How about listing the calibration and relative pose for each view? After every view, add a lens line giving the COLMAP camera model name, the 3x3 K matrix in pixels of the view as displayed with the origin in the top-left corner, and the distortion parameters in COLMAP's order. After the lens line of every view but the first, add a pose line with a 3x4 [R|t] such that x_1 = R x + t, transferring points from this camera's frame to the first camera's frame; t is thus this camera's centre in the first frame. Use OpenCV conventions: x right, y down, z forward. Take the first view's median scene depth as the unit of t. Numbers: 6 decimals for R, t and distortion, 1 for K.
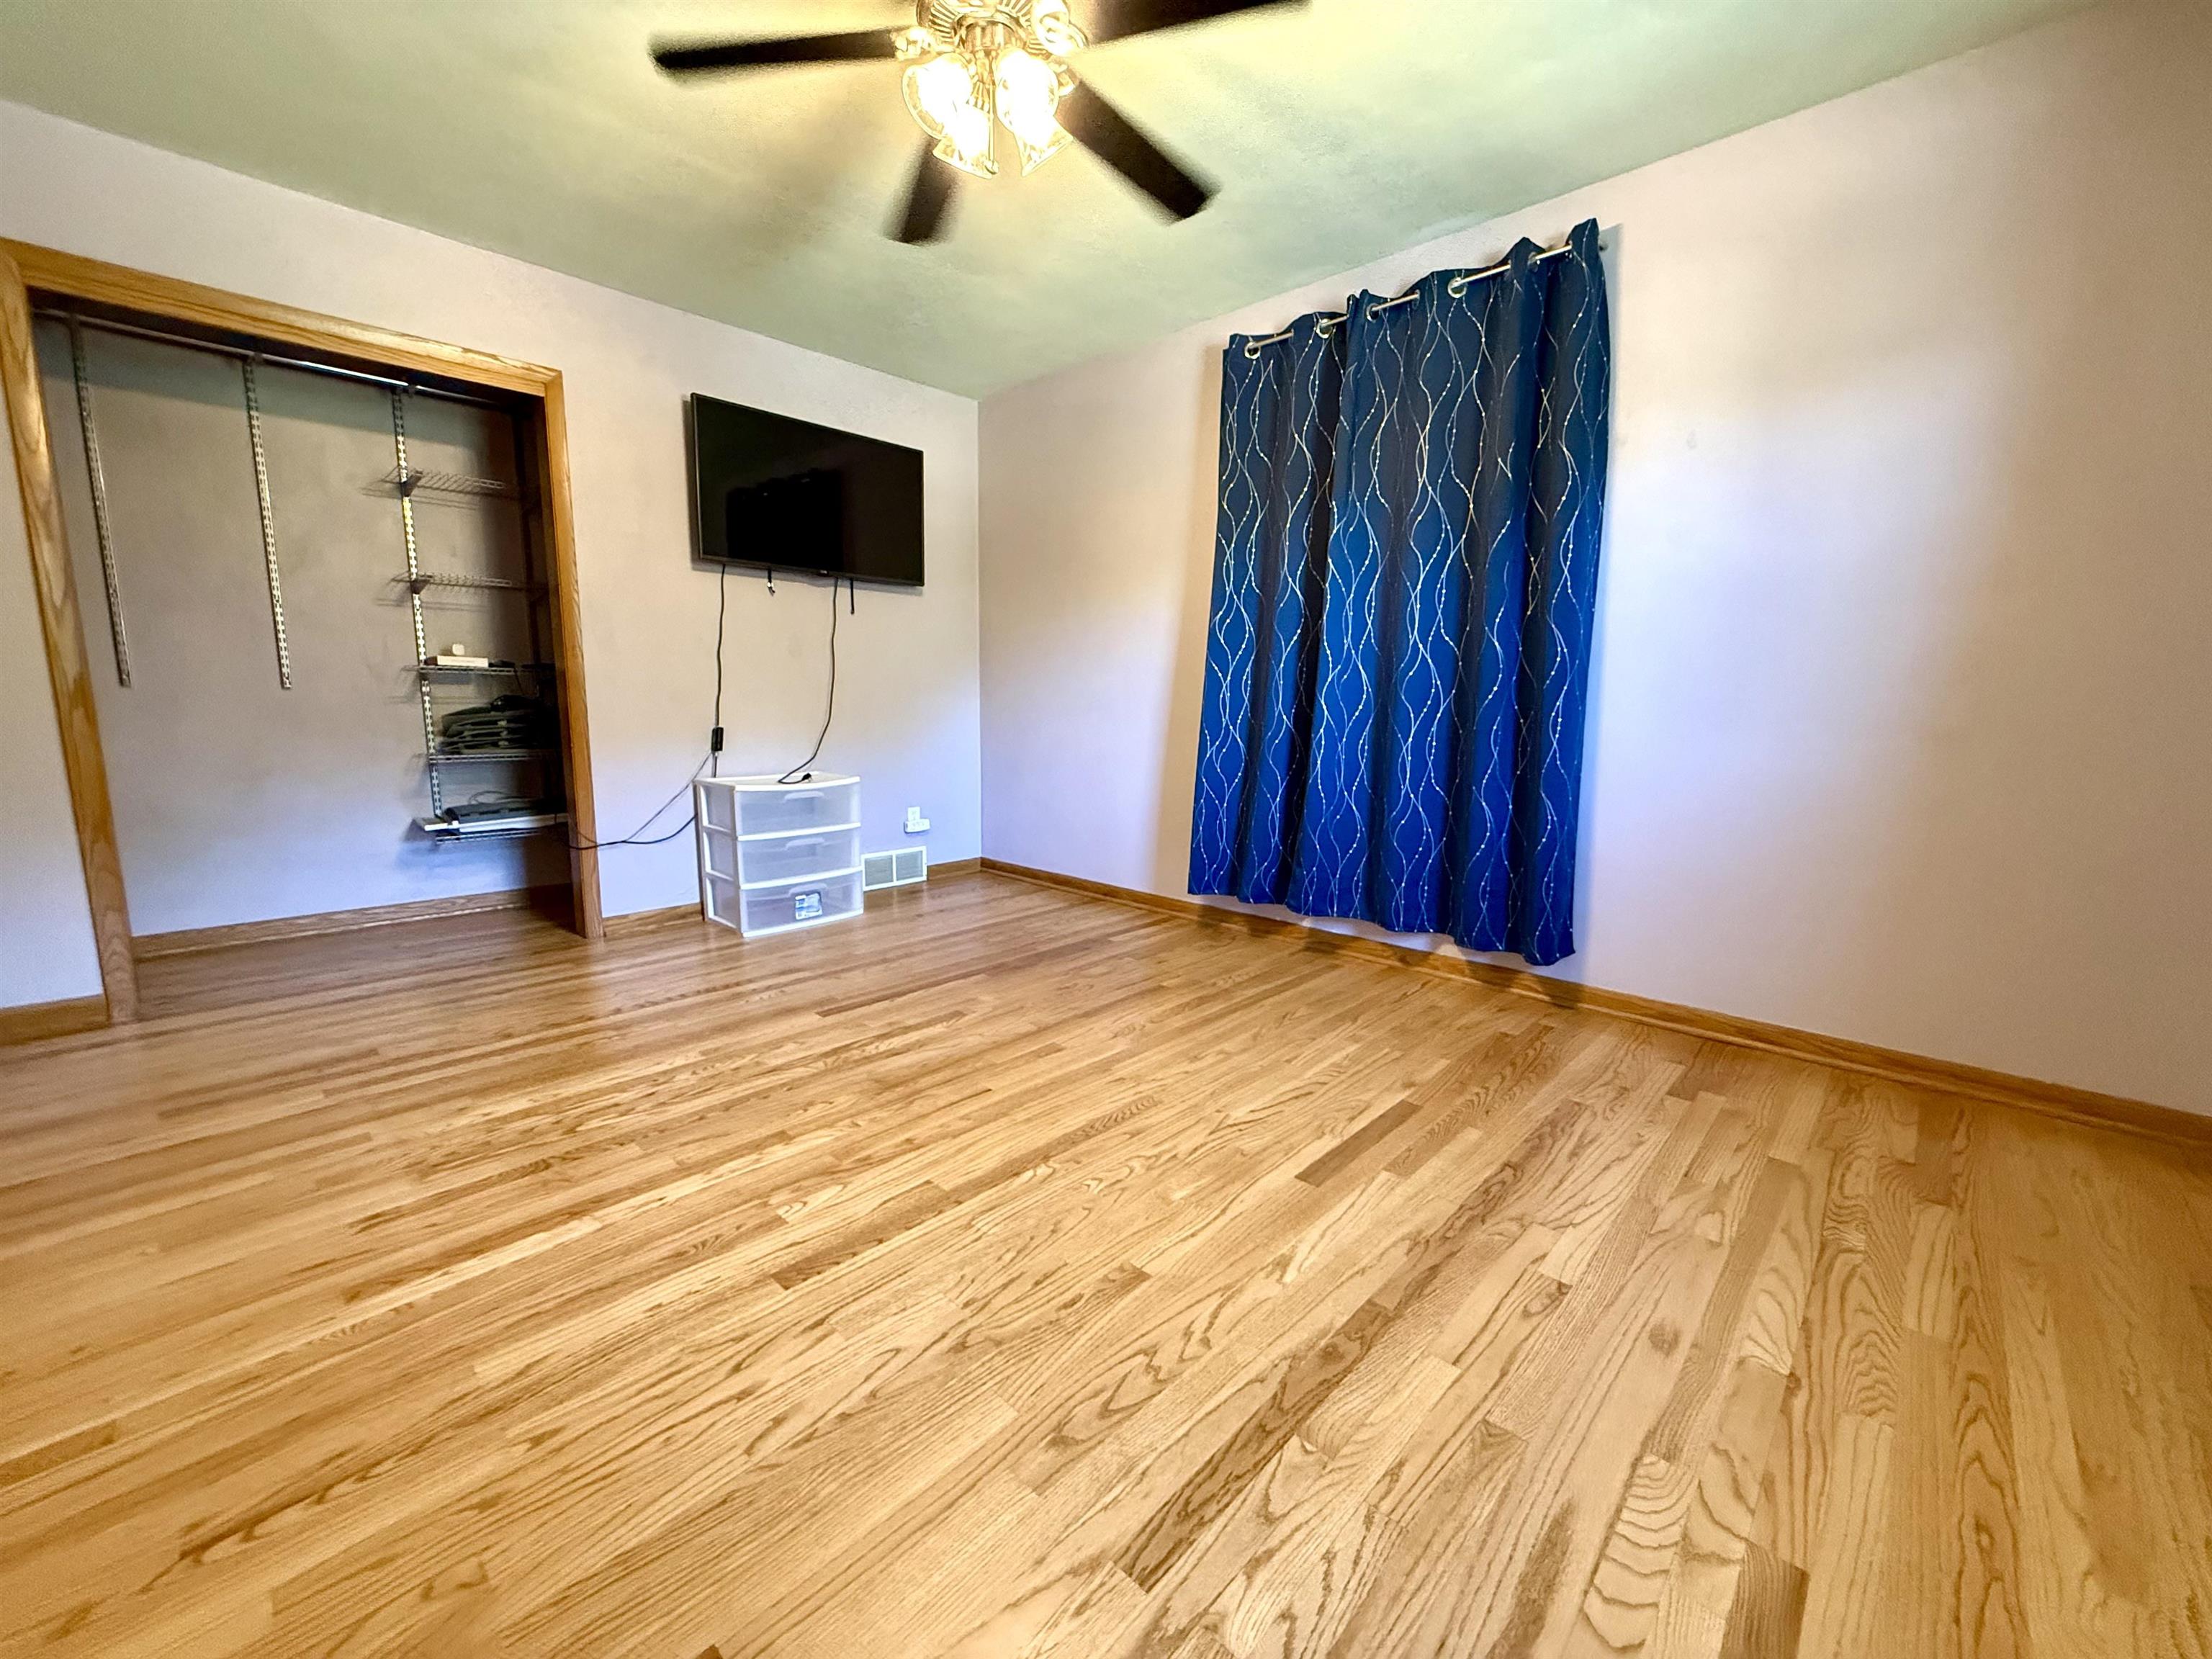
lens RADIAL K [[882.0, 0, 1101.1], [0, 882.0, 831.2], [0, 0, 1]] dist [0.000944, -0.000112]
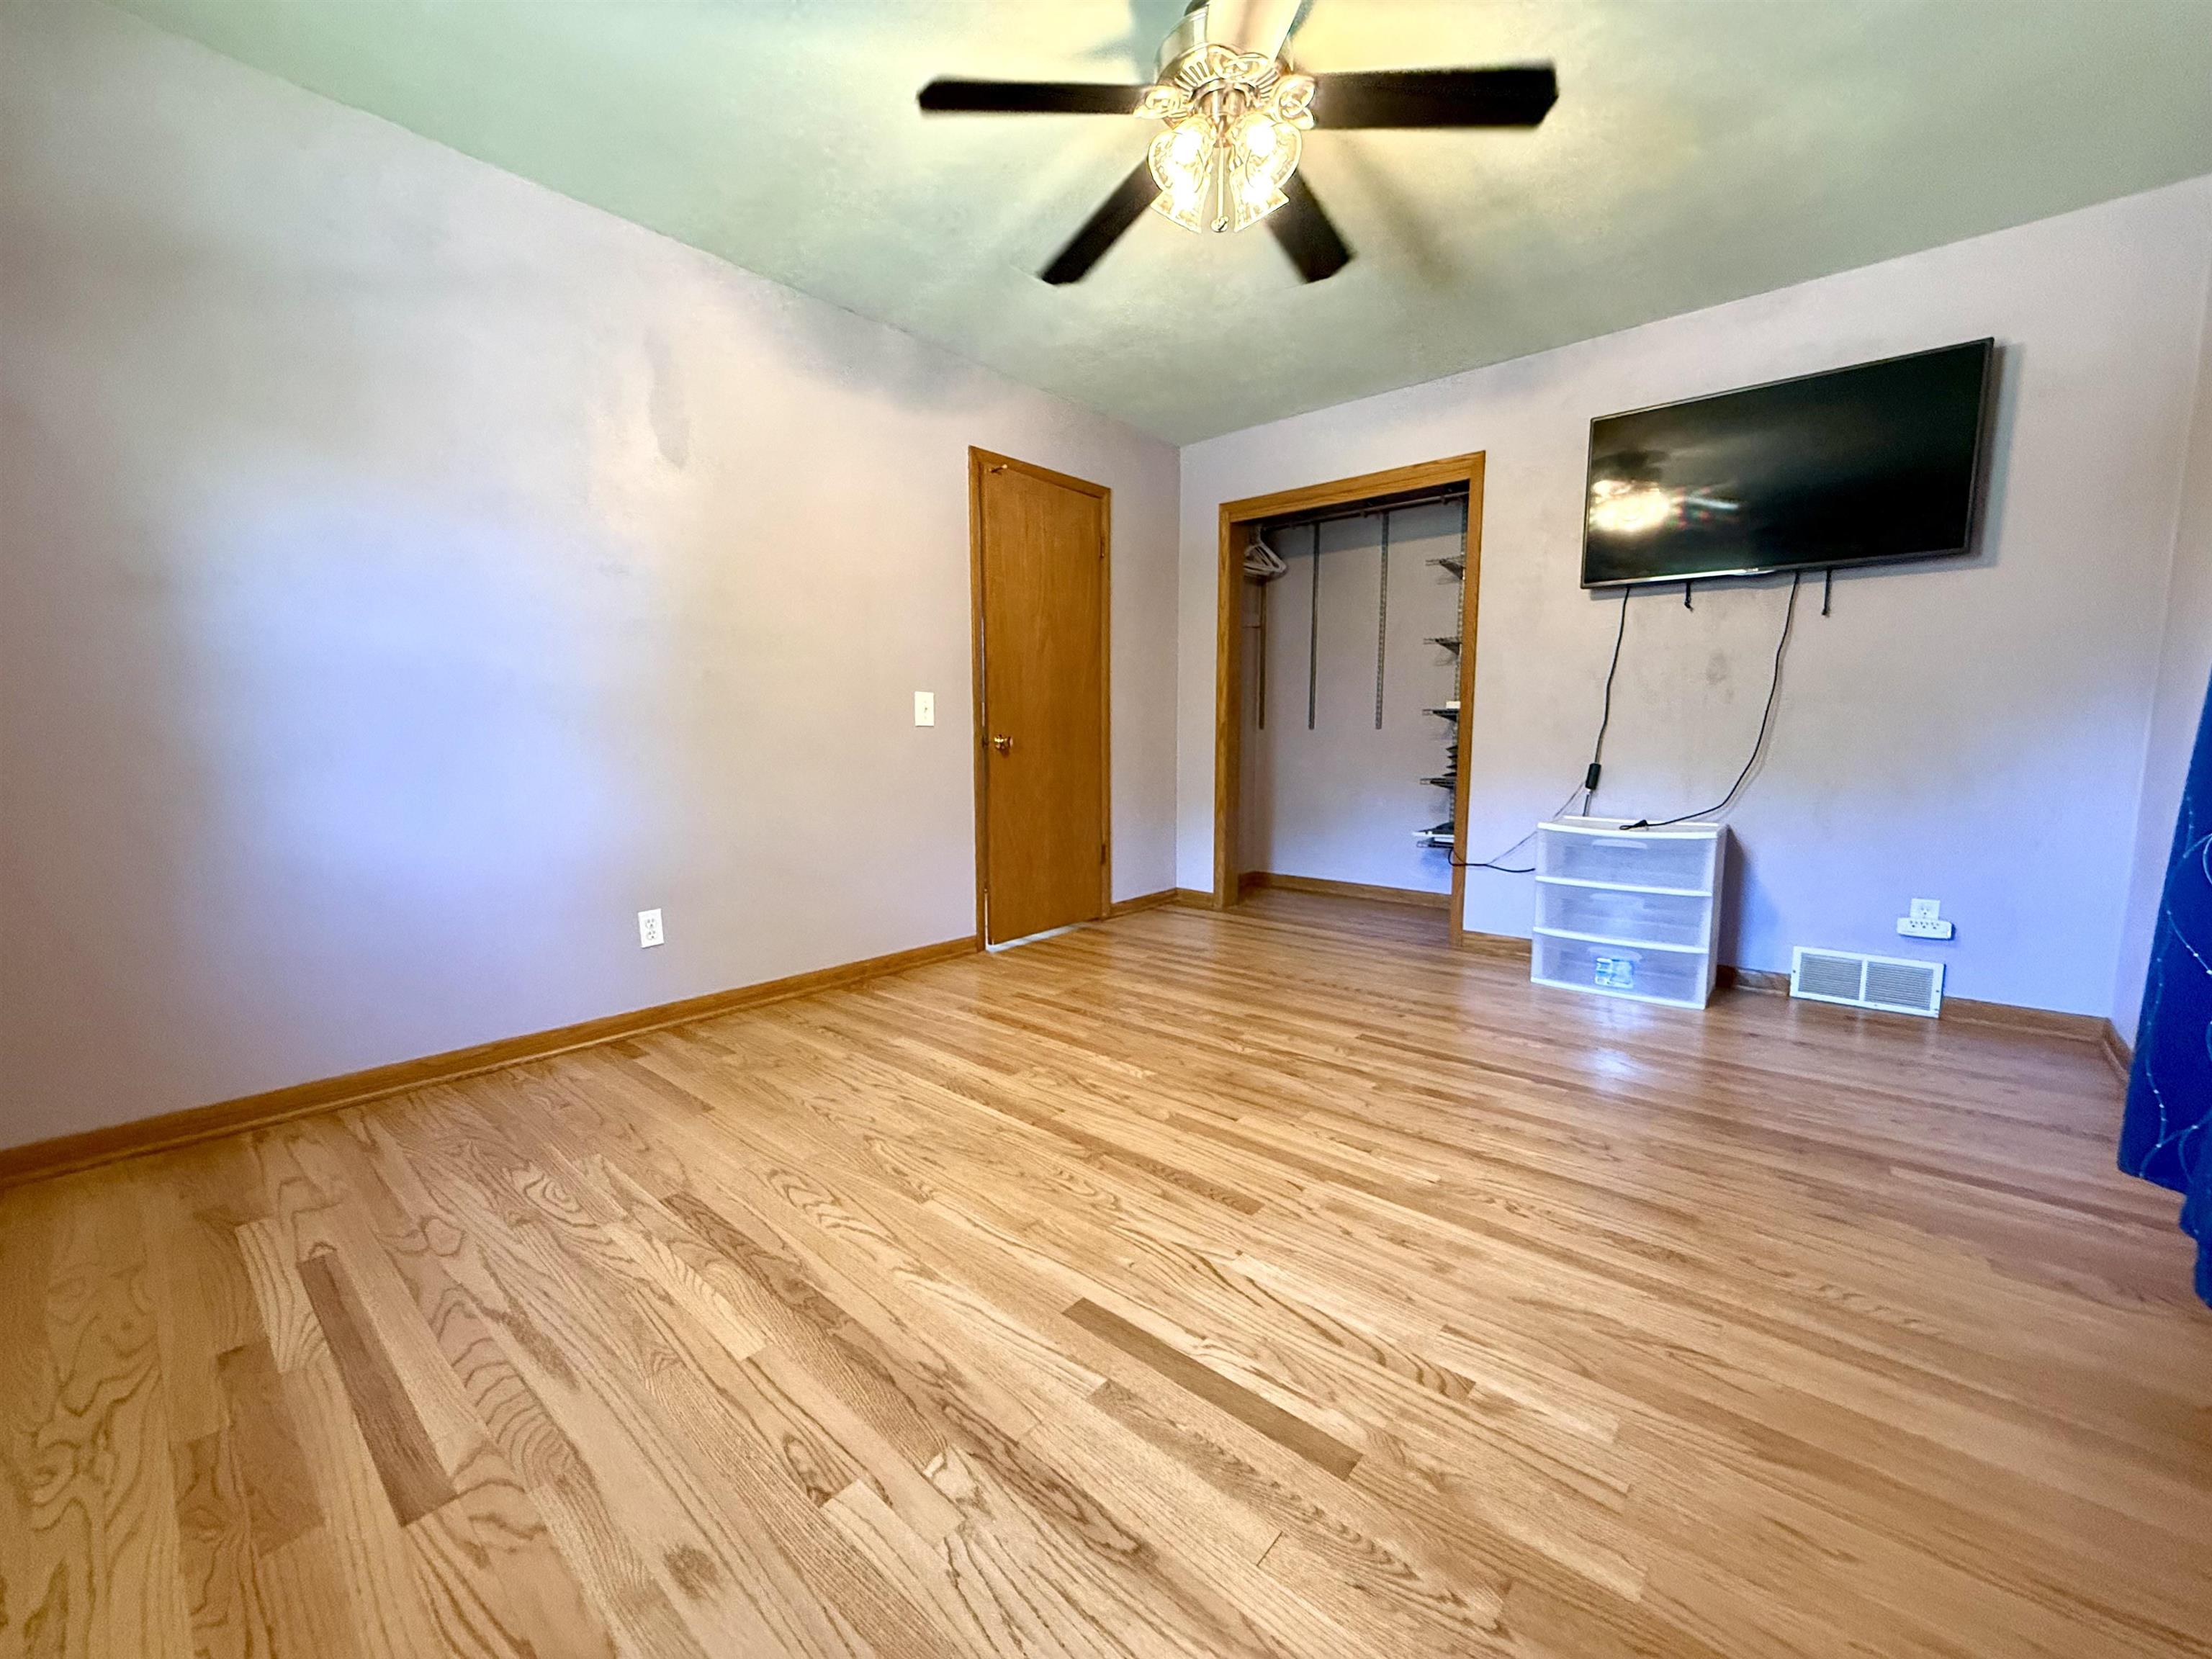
lens RADIAL K [[882.0, 0, 1101.1], [0, 882.0, 831.2], [0, 0, 1]] dist [0.000944, -0.000112]
pose [[0.047330, 0.100534, -0.993807, 0.974864], [-0.149693, 0.984400, 0.092453, -0.112849], [0.987599, 0.144390, 0.061641, 0.884366]]
